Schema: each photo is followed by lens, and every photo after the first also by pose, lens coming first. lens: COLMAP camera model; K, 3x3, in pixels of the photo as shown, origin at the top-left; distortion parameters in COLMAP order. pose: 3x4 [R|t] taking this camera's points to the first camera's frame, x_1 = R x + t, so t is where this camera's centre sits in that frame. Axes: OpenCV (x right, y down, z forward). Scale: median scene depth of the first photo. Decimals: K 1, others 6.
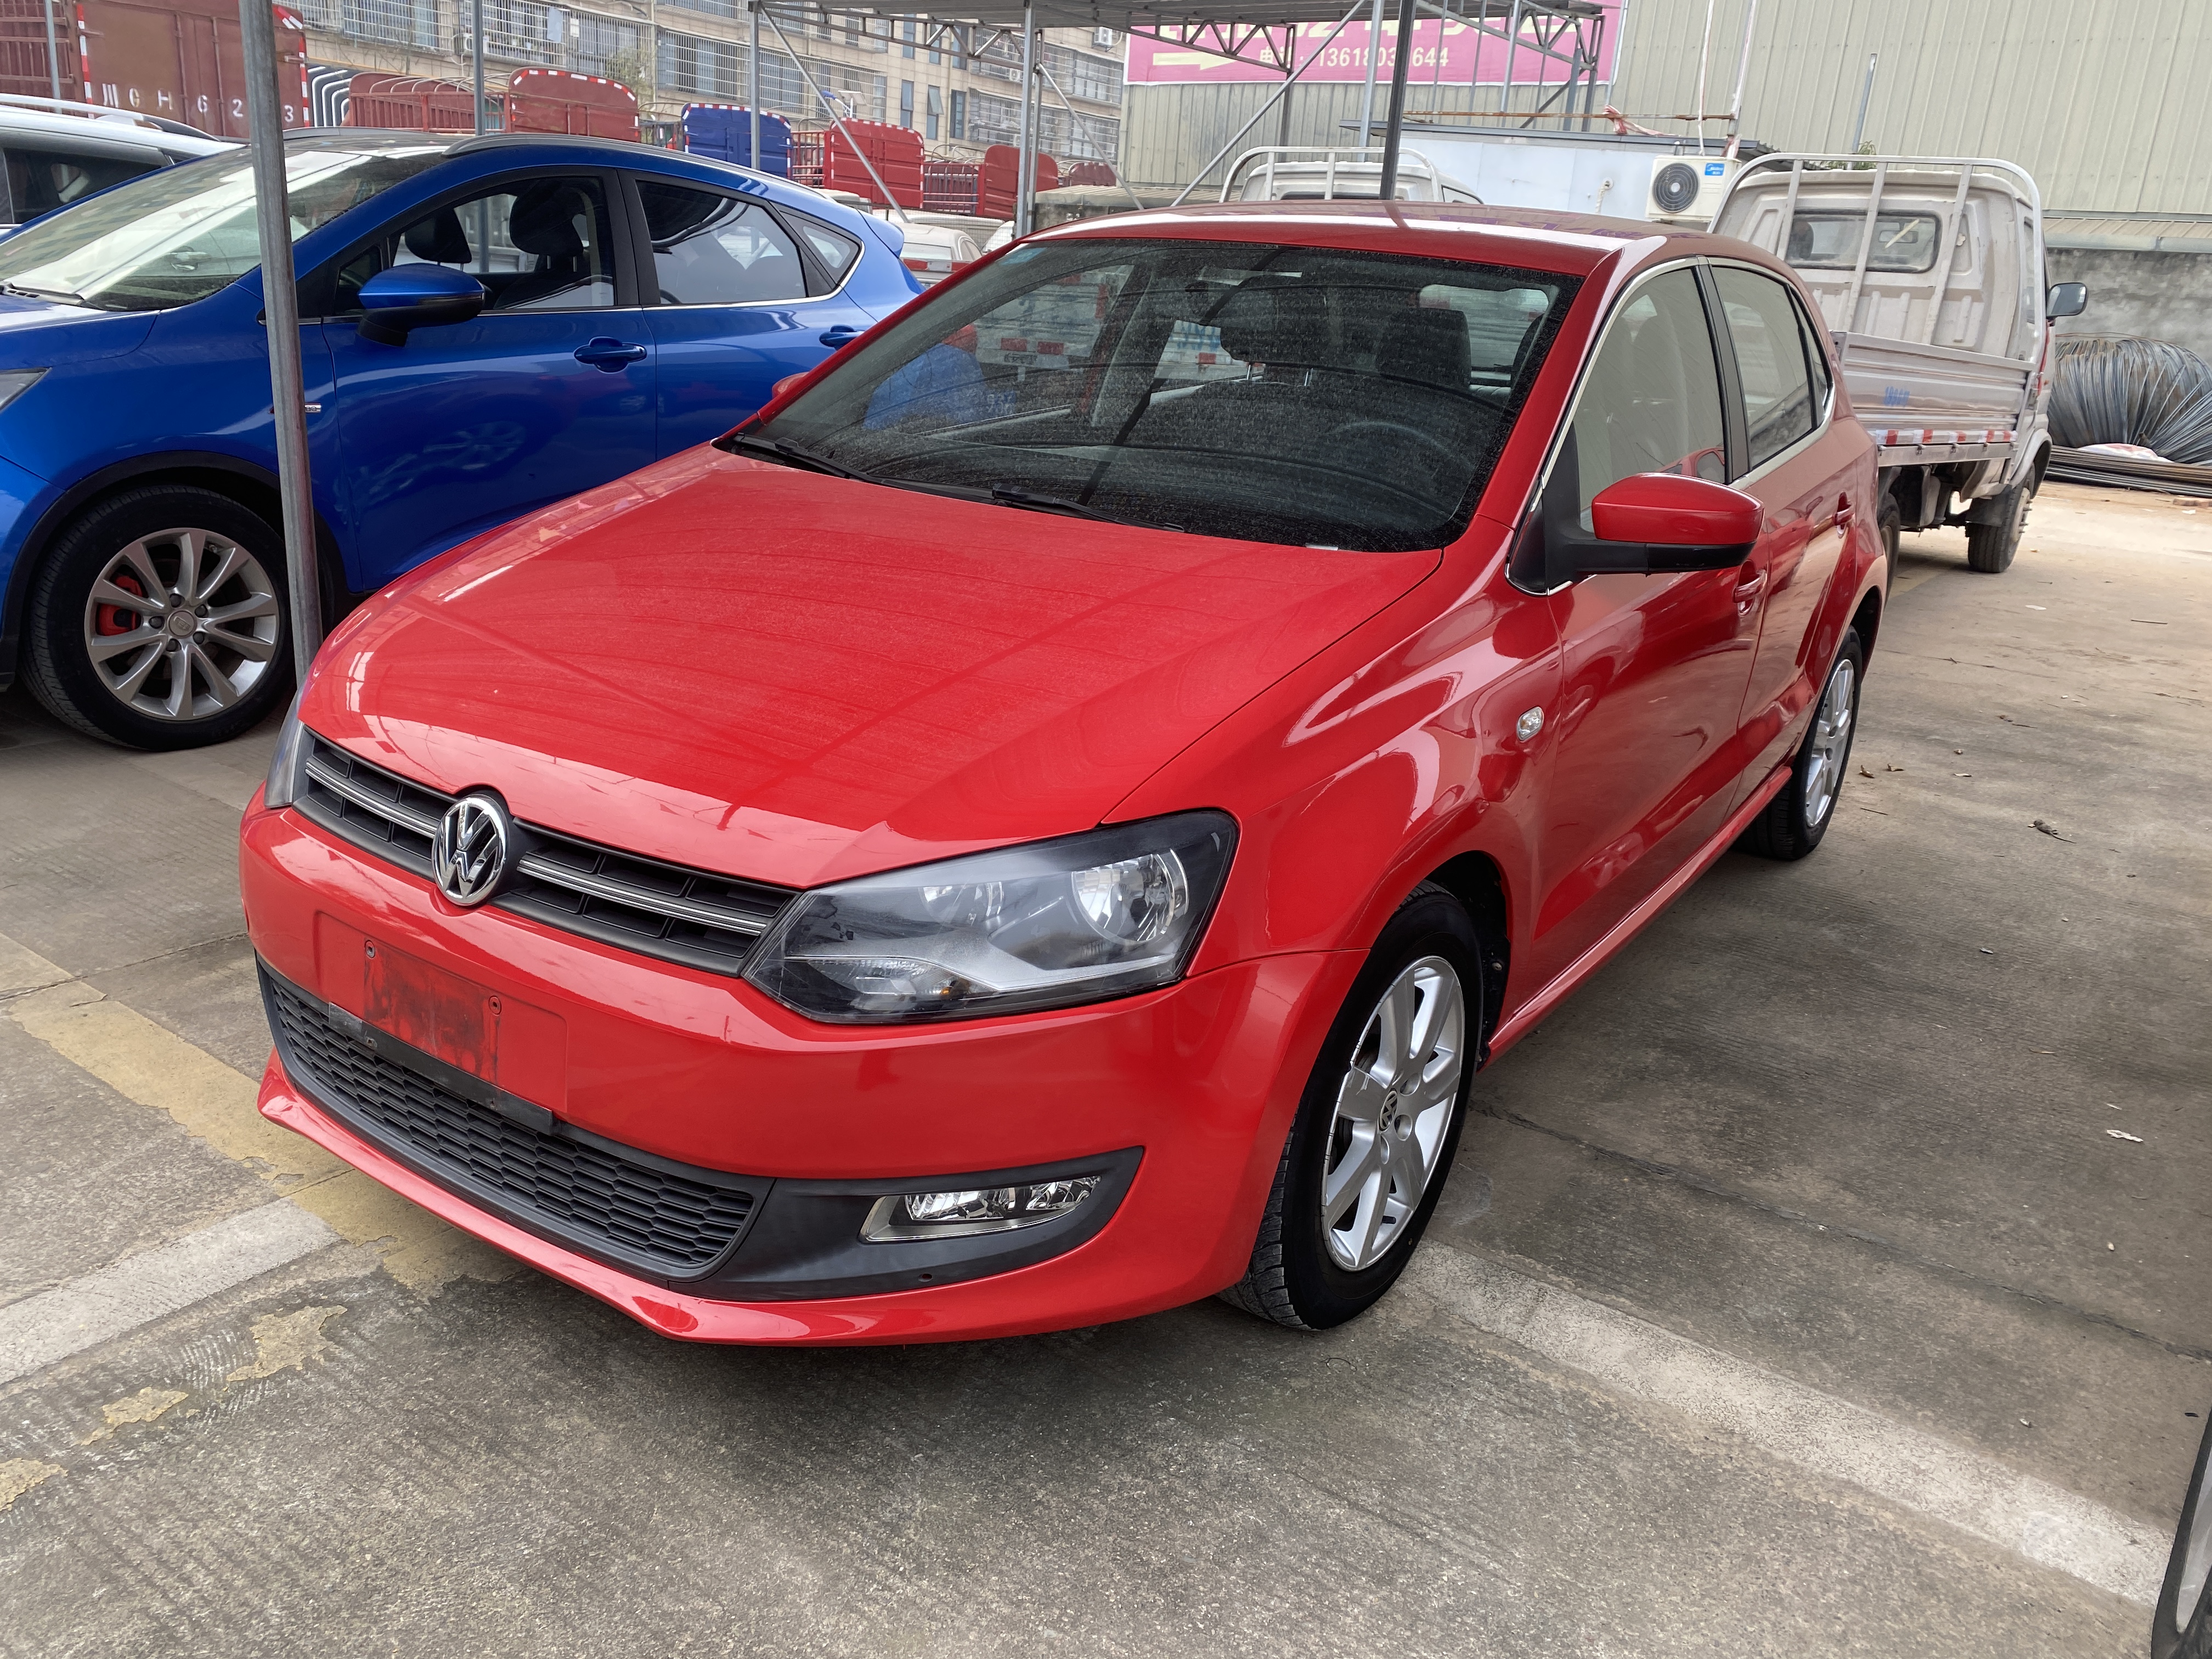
lens RADIAL K [[1683.1, 0, 1105.5], [0, 1683.1, 830.0], [0, 0, 1]] dist [0.016073, -0.011147]
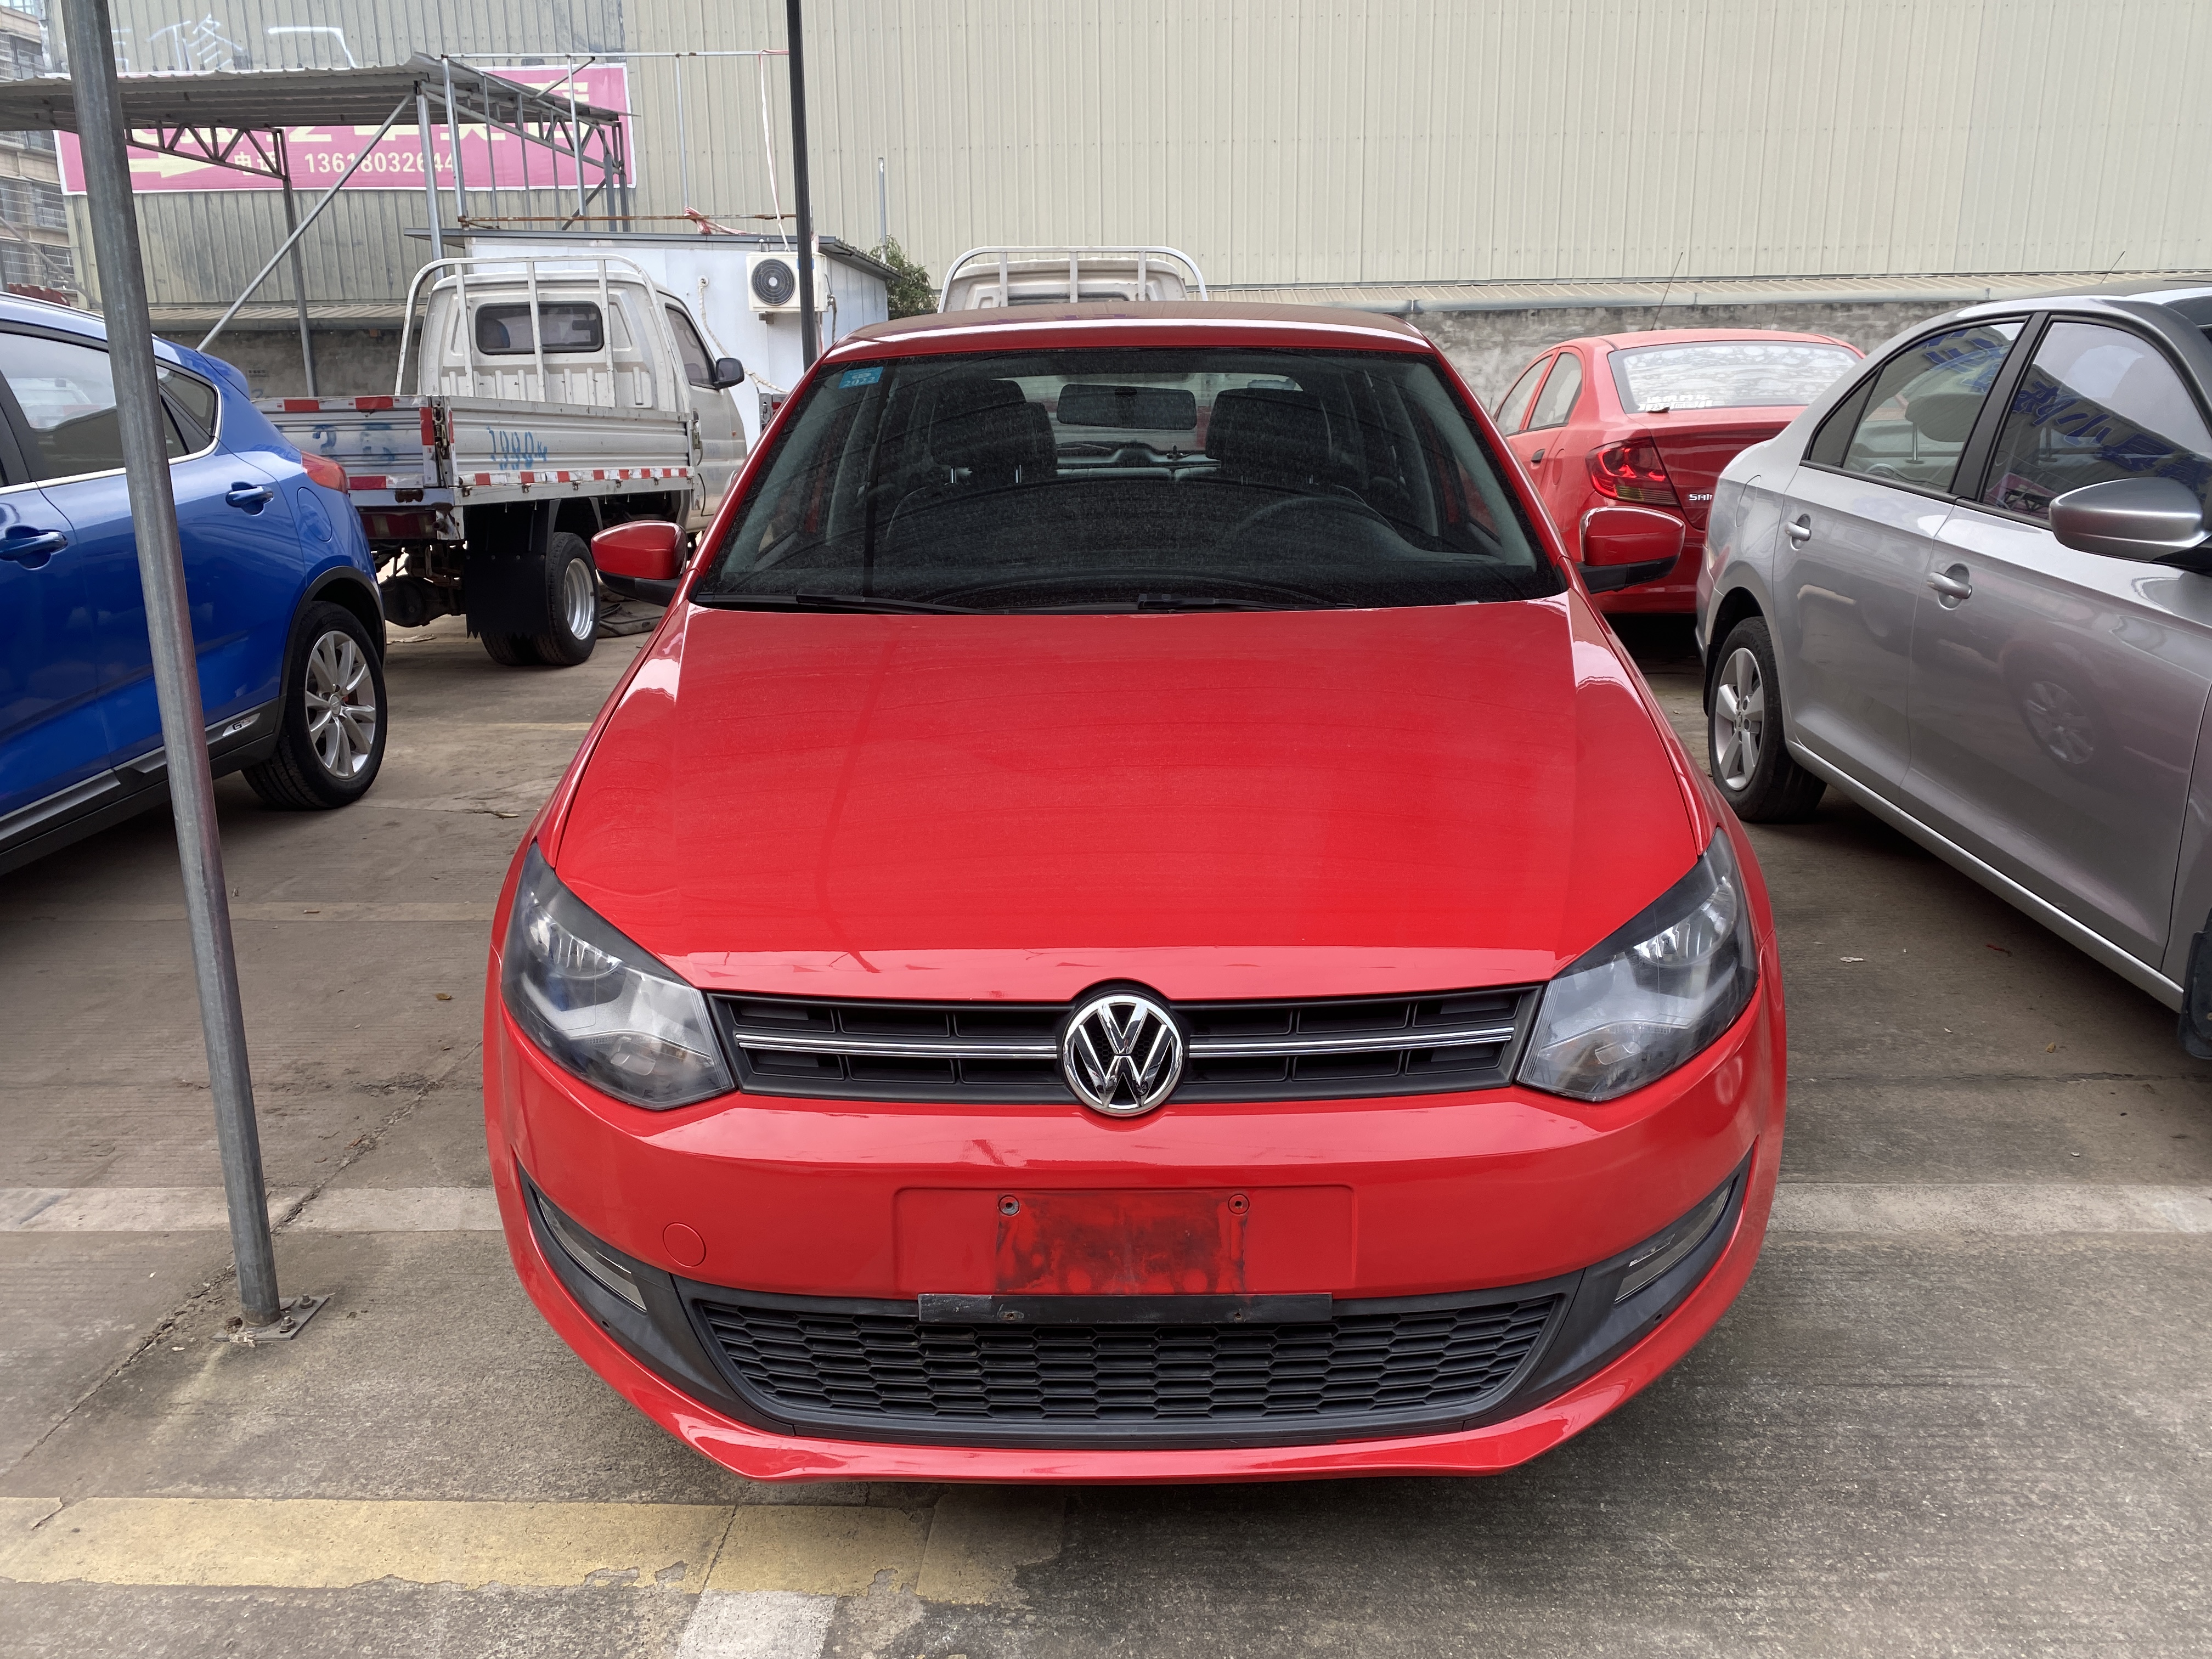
lens RADIAL K [[1683.1, 0, 1110.6], [0, 1683.1, 821.3], [0, 0, 1]] dist [0.016073, -0.011147]
pose [[0.828974, -0.211100, 0.517917, -0.417168], [0.239613, 0.970792, 0.012167, -0.061296], [-0.505359, 0.114013, 0.855344, 0.116598]]
